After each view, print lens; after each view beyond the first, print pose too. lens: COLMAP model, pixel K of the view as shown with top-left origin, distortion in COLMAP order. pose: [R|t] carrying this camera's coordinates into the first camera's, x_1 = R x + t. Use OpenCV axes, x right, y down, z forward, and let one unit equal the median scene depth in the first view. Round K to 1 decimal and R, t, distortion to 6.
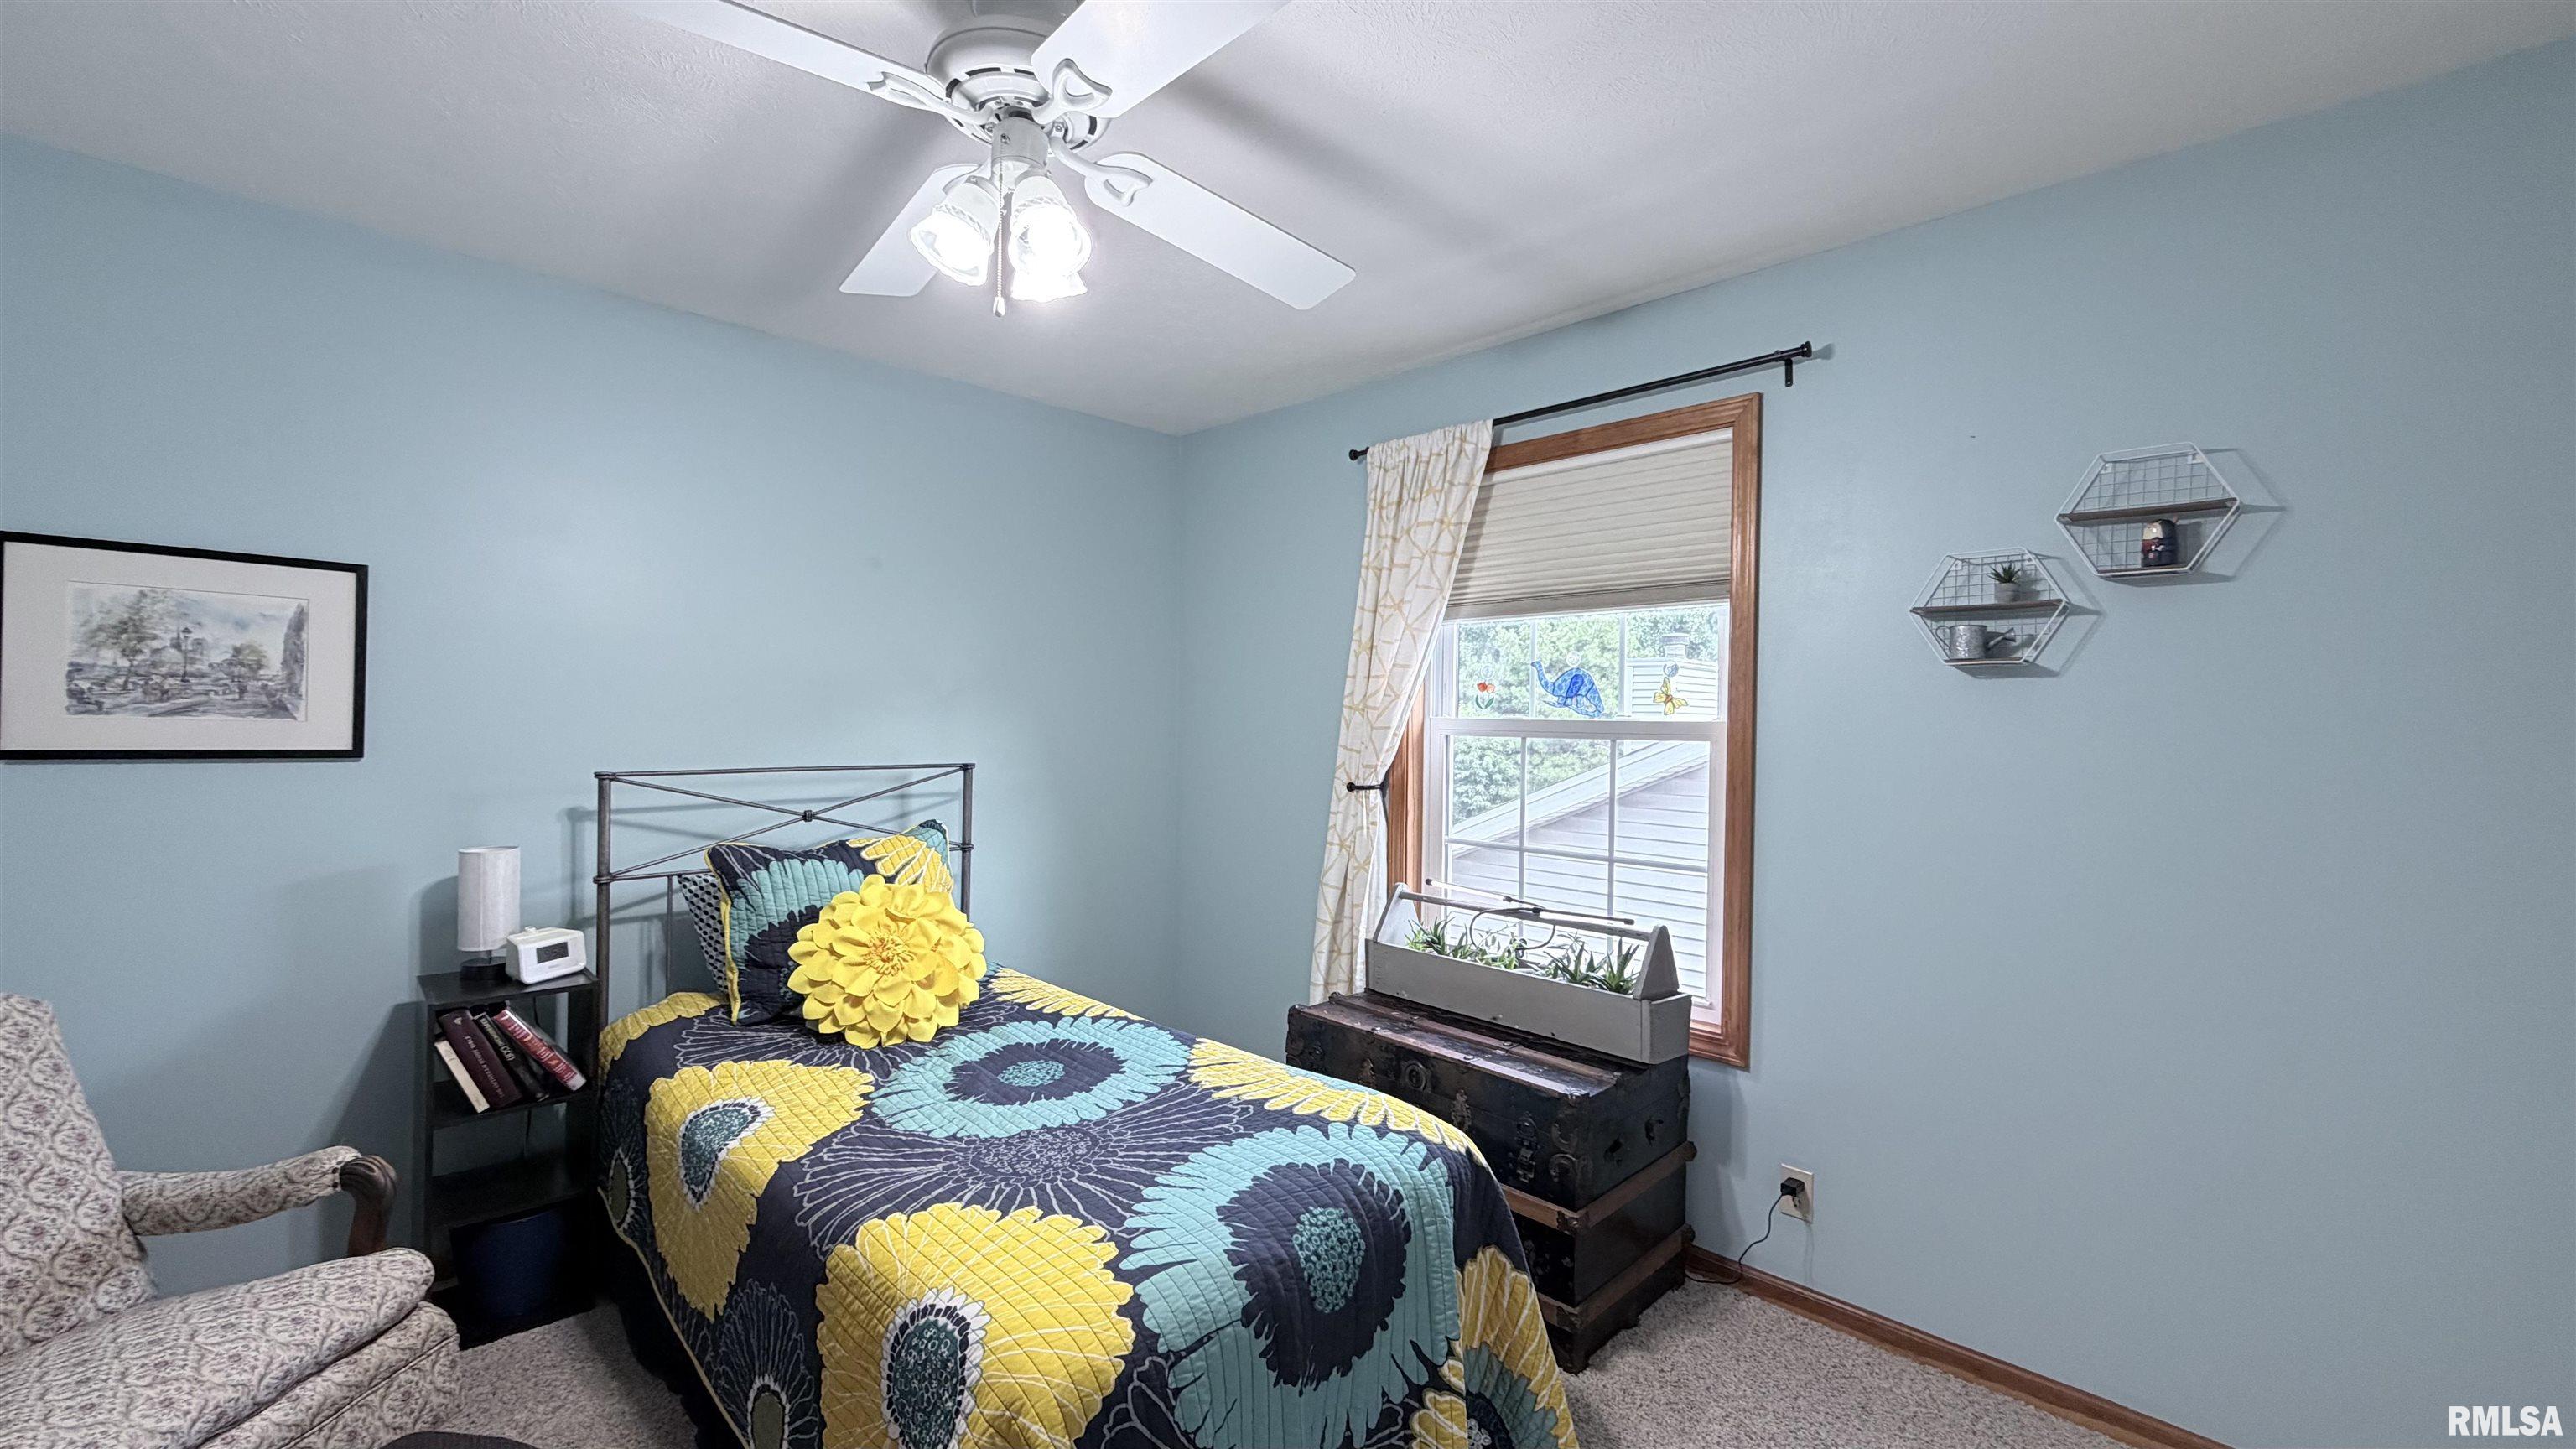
lens RADIAL K [[1027.6, 0, 1277.8], [0, 1027.6, 718.7], [0, 0, 1]] dist [0.003714, -0.000301]
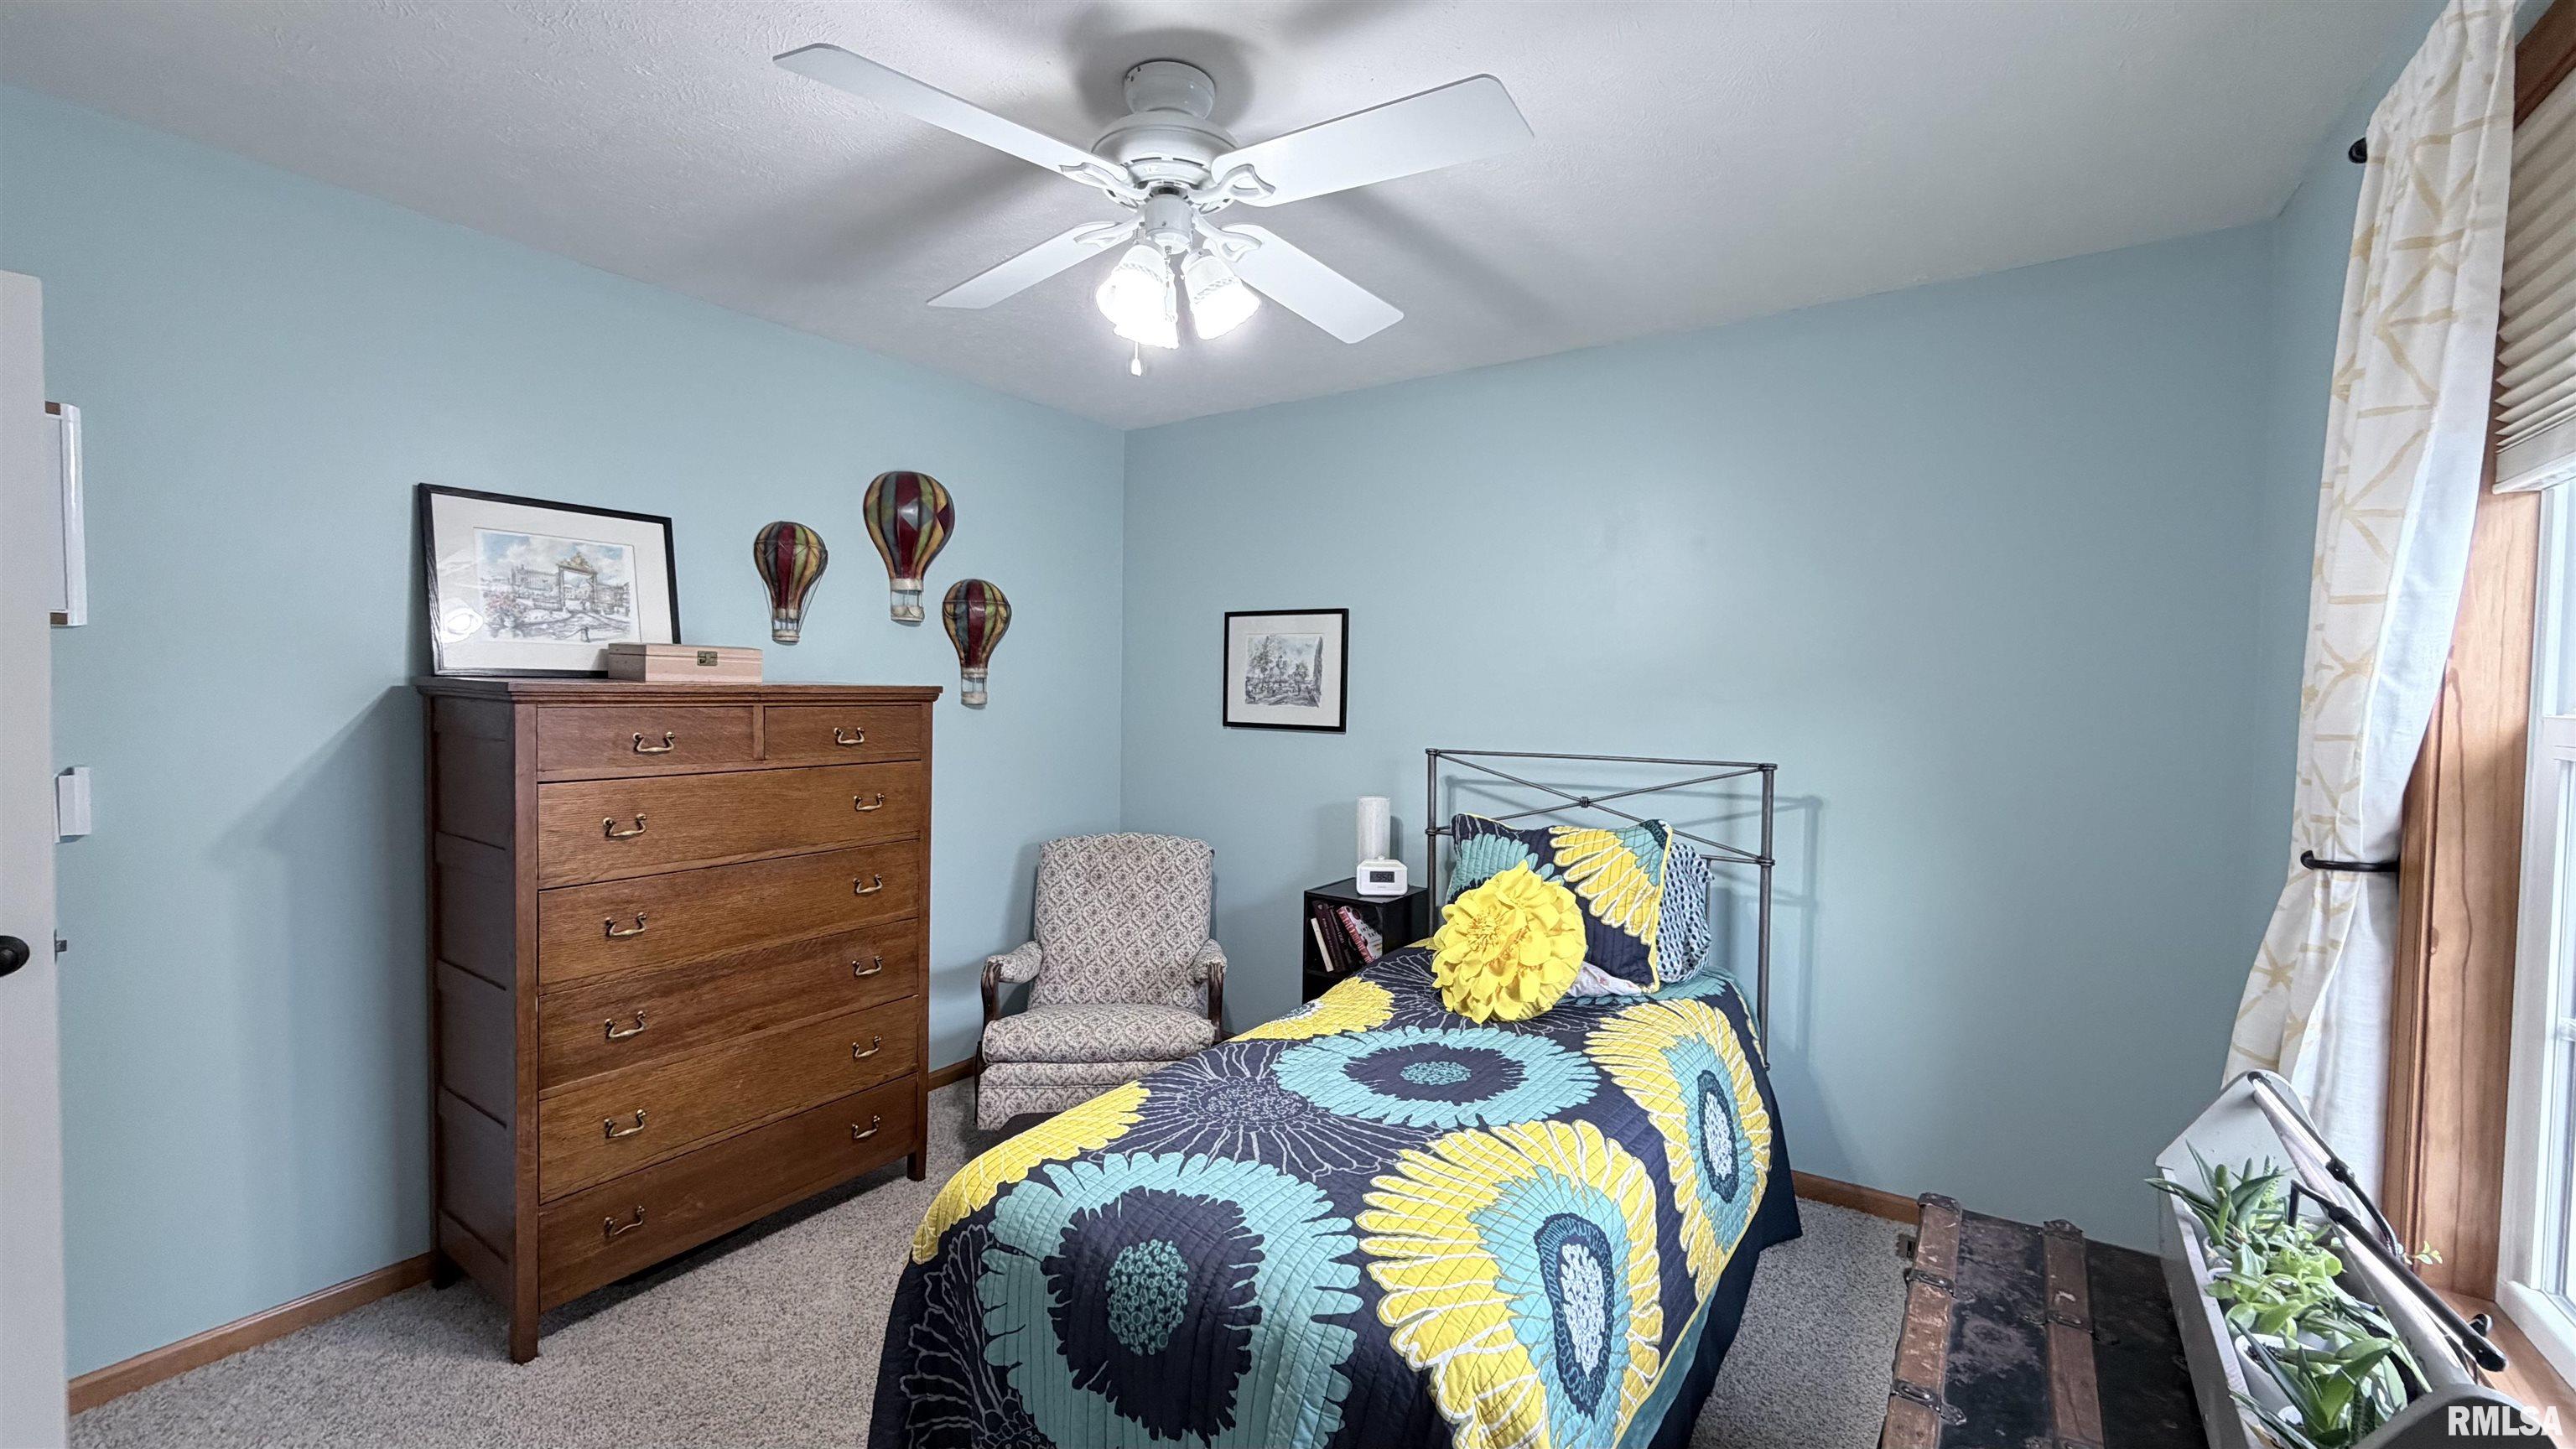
lens RADIAL K [[1027.6, 0, 1281.5], [0, 1027.6, 725.0], [0, 0, 1]] dist [0.003714, -0.000301]
pose [[0.191676, 0.021376, -0.981225, 0.682909], [-0.006631, 0.999768, 0.020484, -0.004399], [0.981436, 0.002580, 0.191773, 0.666255]]
